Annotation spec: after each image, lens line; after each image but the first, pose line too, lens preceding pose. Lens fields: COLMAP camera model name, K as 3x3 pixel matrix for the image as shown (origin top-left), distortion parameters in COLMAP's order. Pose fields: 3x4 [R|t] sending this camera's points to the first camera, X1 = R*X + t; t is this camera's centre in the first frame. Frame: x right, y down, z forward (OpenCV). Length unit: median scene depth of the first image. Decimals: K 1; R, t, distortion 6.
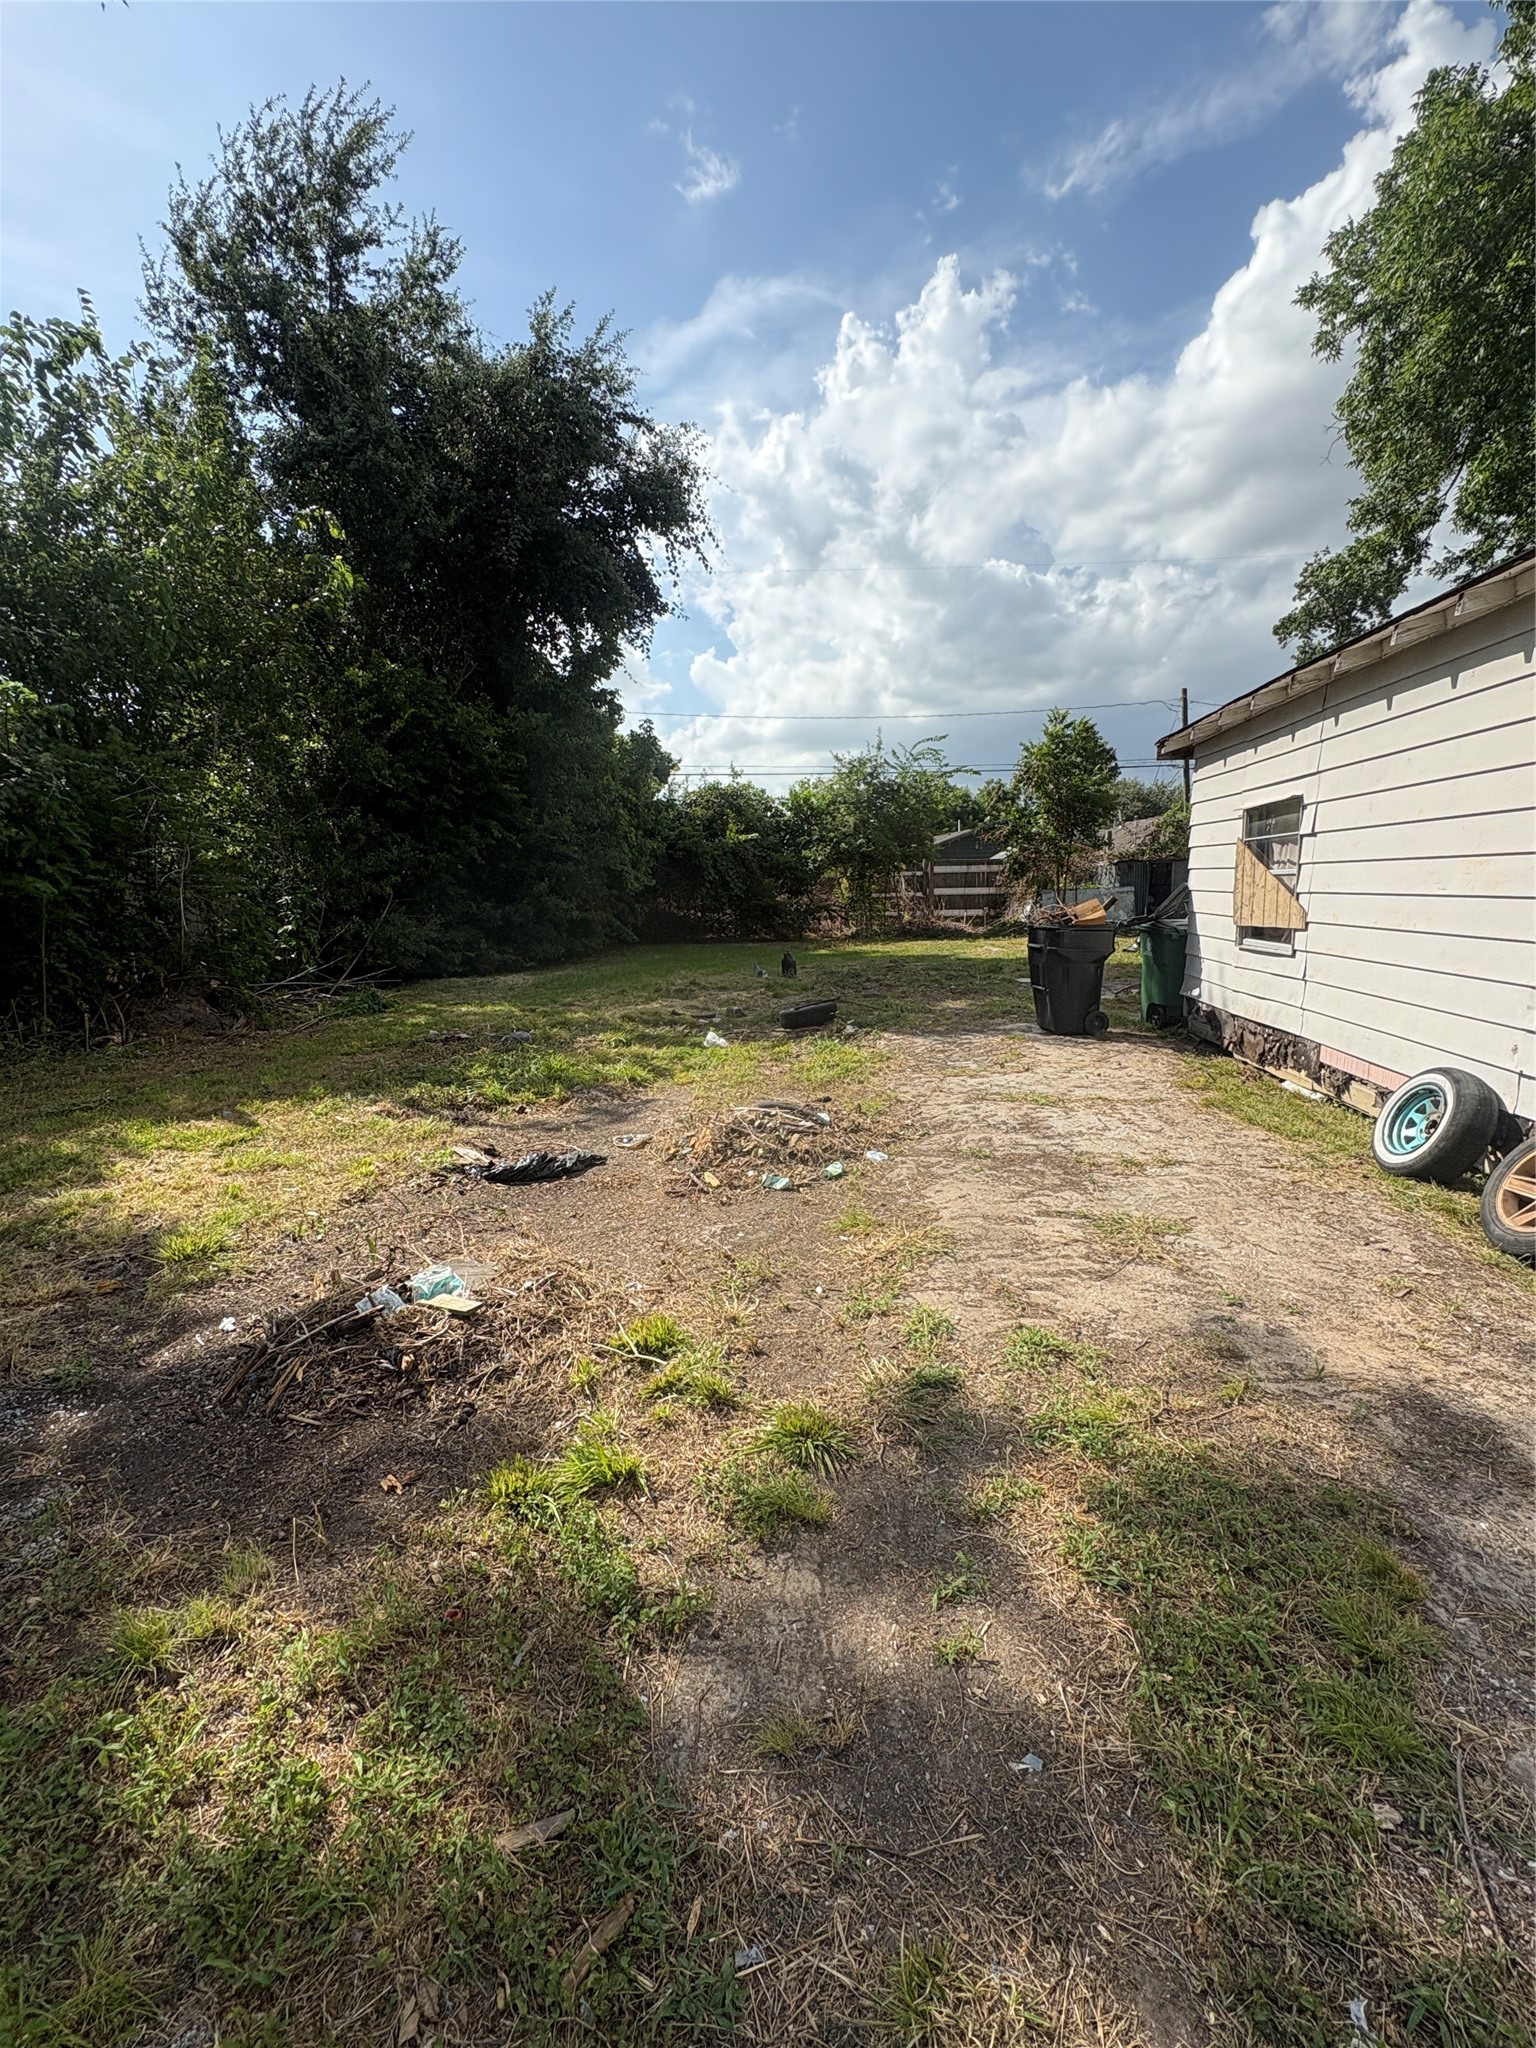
lens RADIAL K [[905.2, 0, 768.0], [0, 905.2, 1024.0], [0, 0, 1]] dist [0.002549, 0.000004]
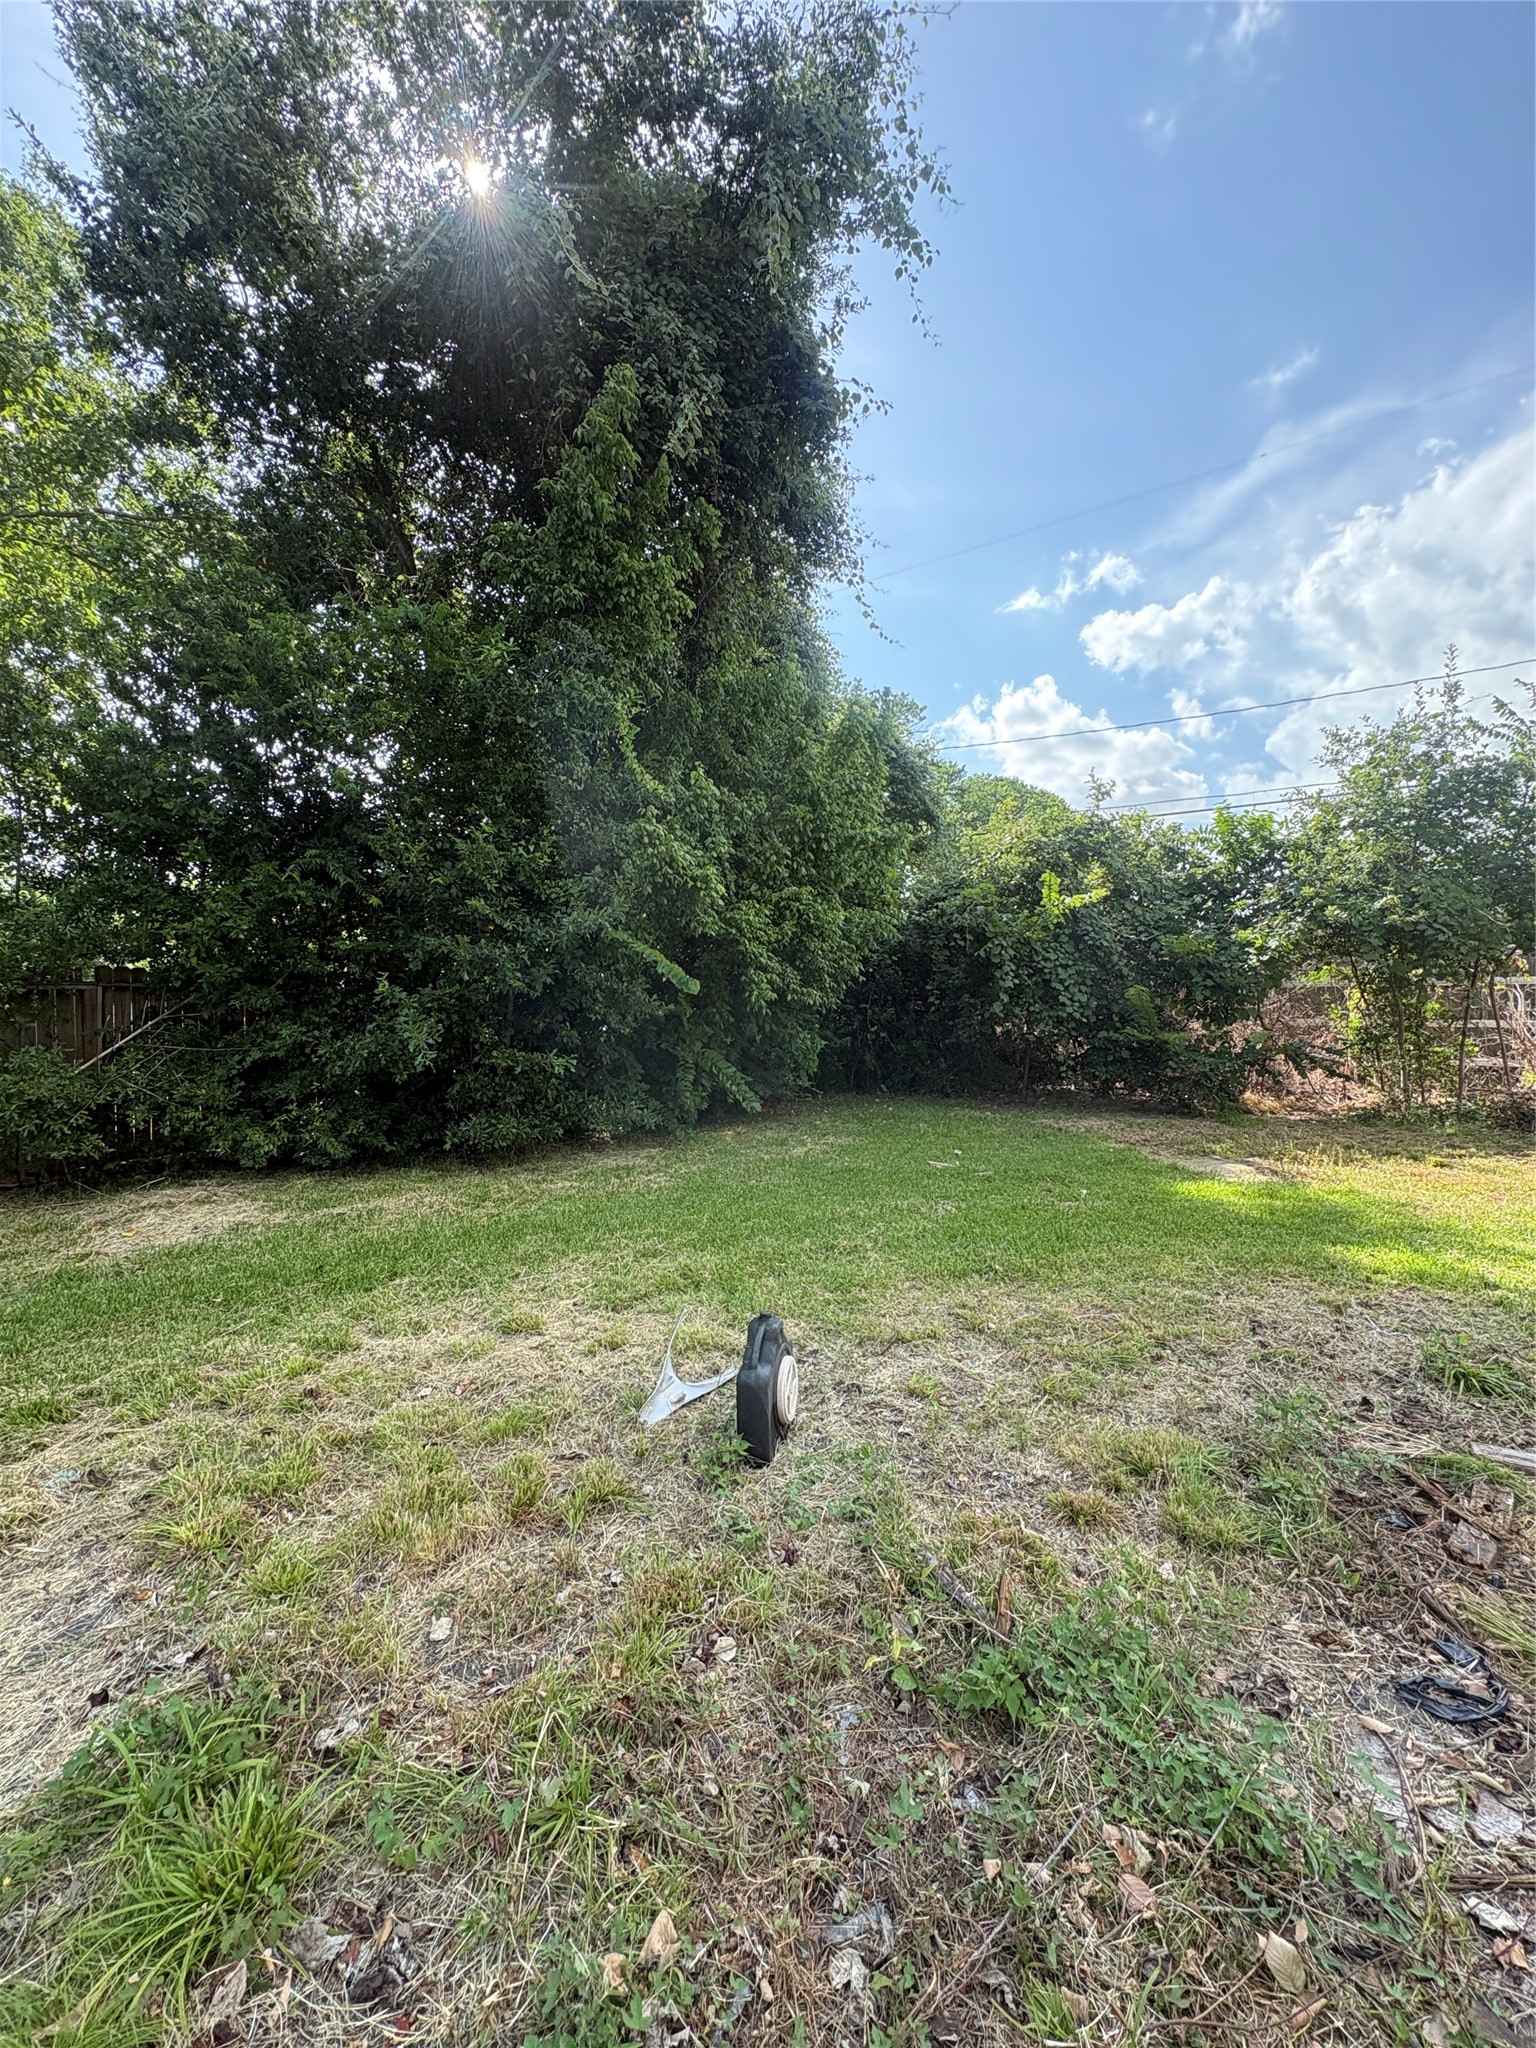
lens RADIAL K [[817.6, 0, 760.4], [0, 817.6, 1028.0], [0, 0, 1]] dist [-0.001812, 0.000409]
pose [[0.823526, 0.034533, -0.566227, 0.080768], [-0.098777, 0.991627, -0.083184, -0.083306], [0.558613, 0.124434, 0.820041, 0.538875]]
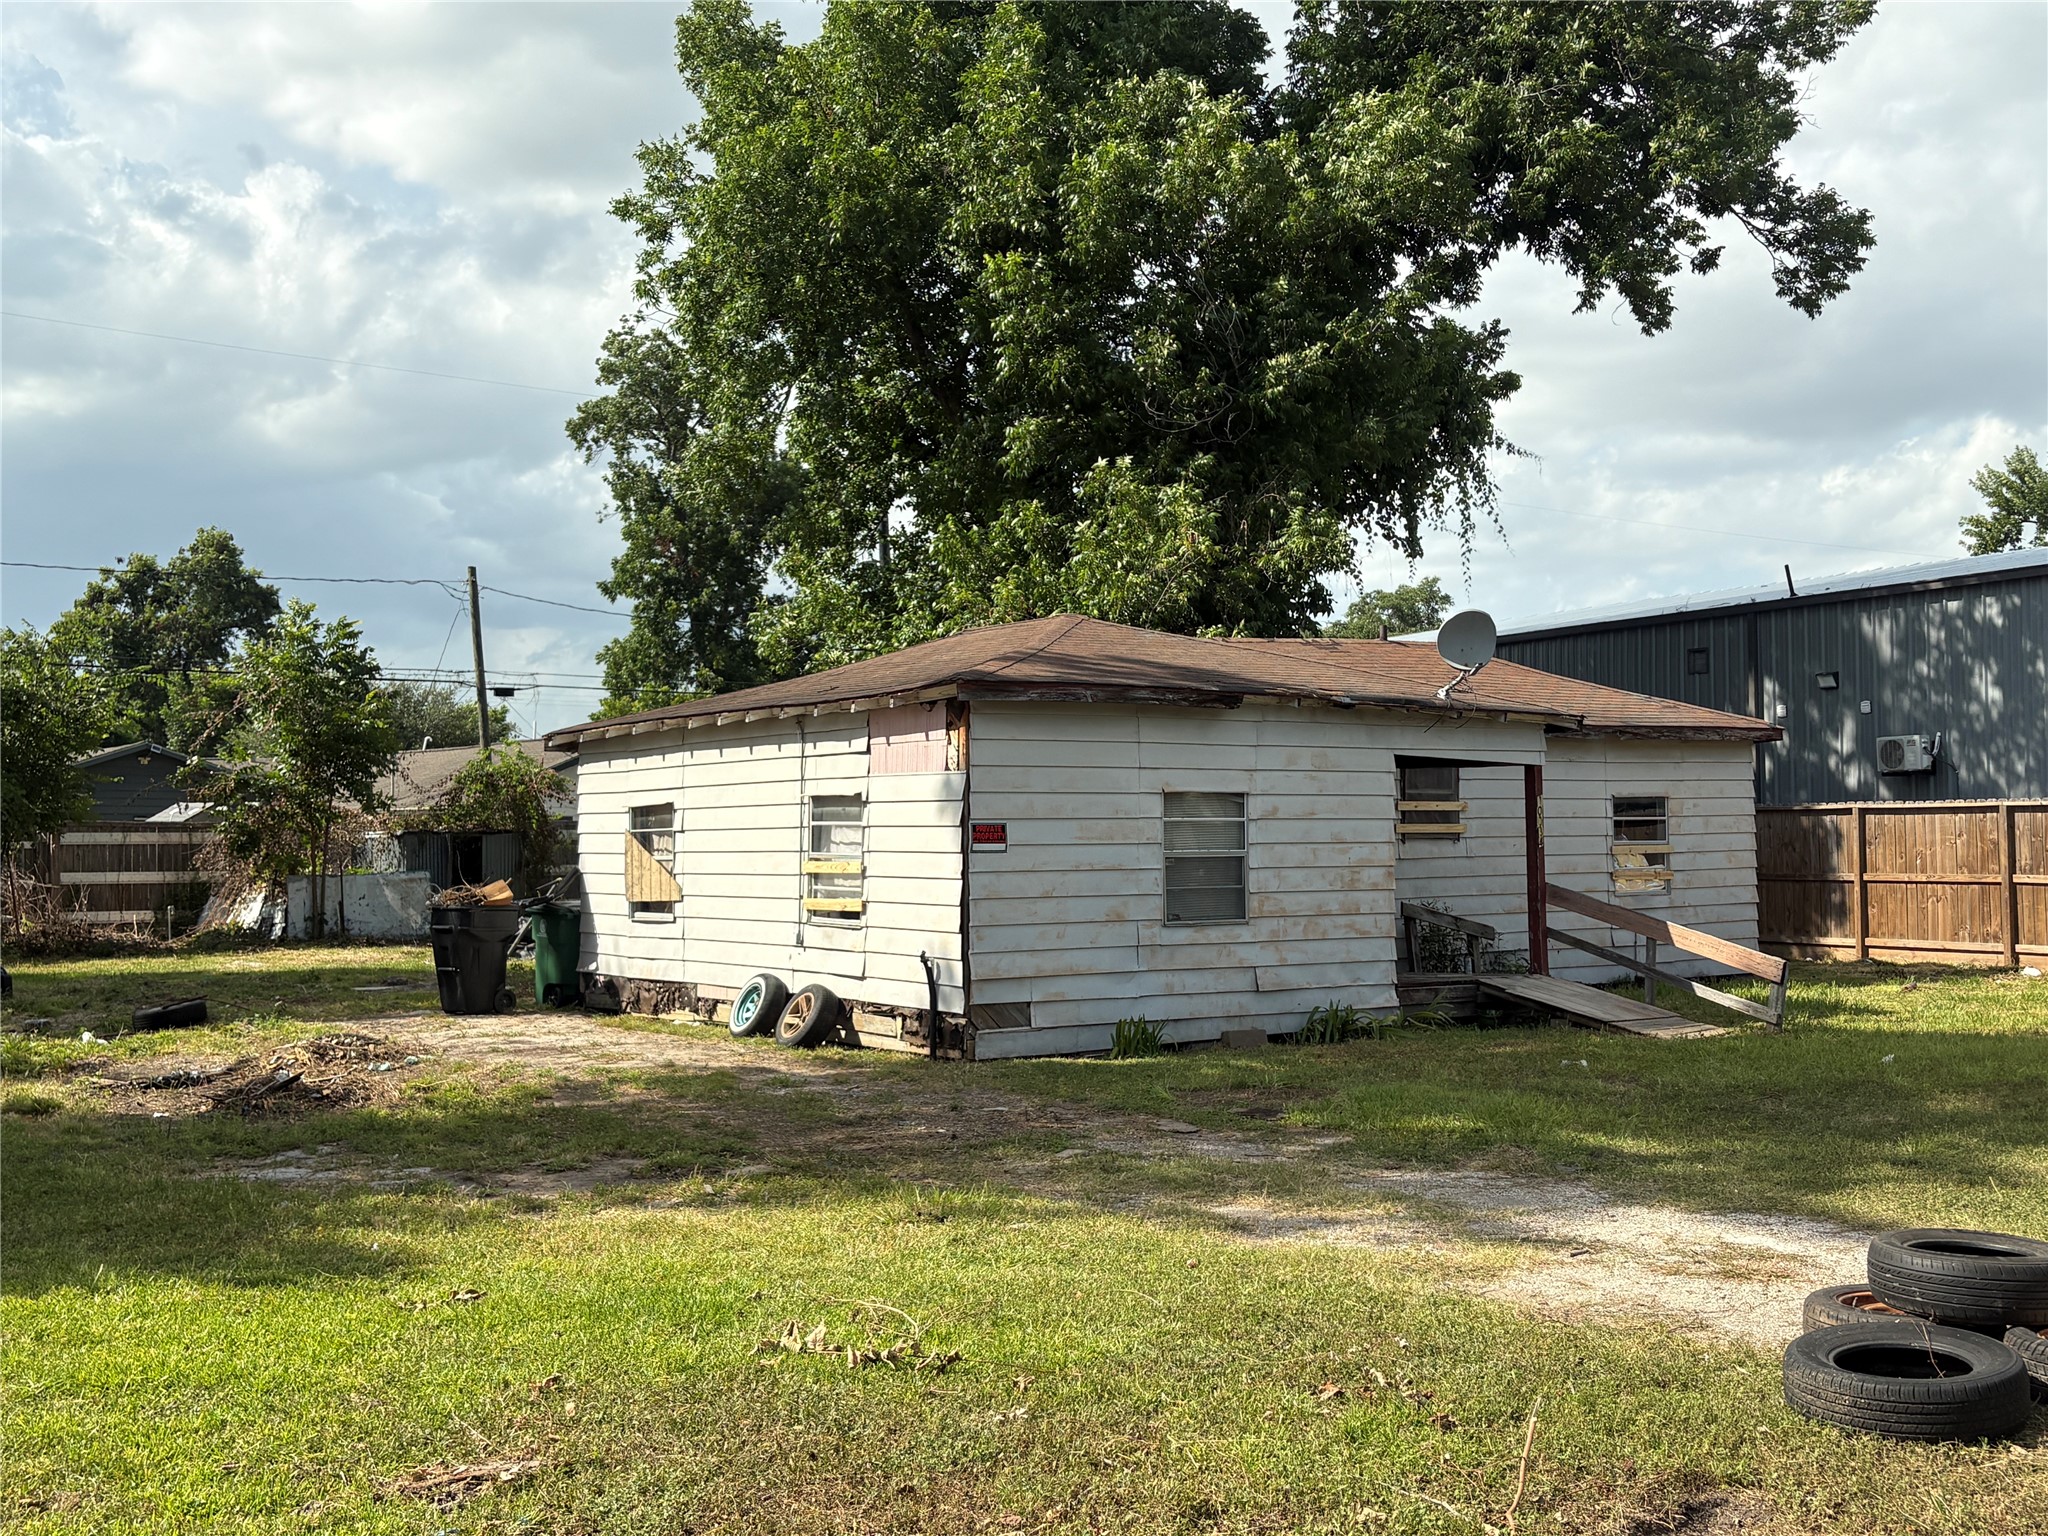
lens RADIAL K [[2191.8, 0, 1028.4], [0, 2191.8, 775.9], [0, 0, 1]] dist [0.189336, -0.548003]
pose [[0.761834, 0.035591, 0.646794, -0.301608], [0.090114, 0.982957, -0.160232, 0.075296], [-0.641473, 0.180356, 0.745643, -0.478282]]
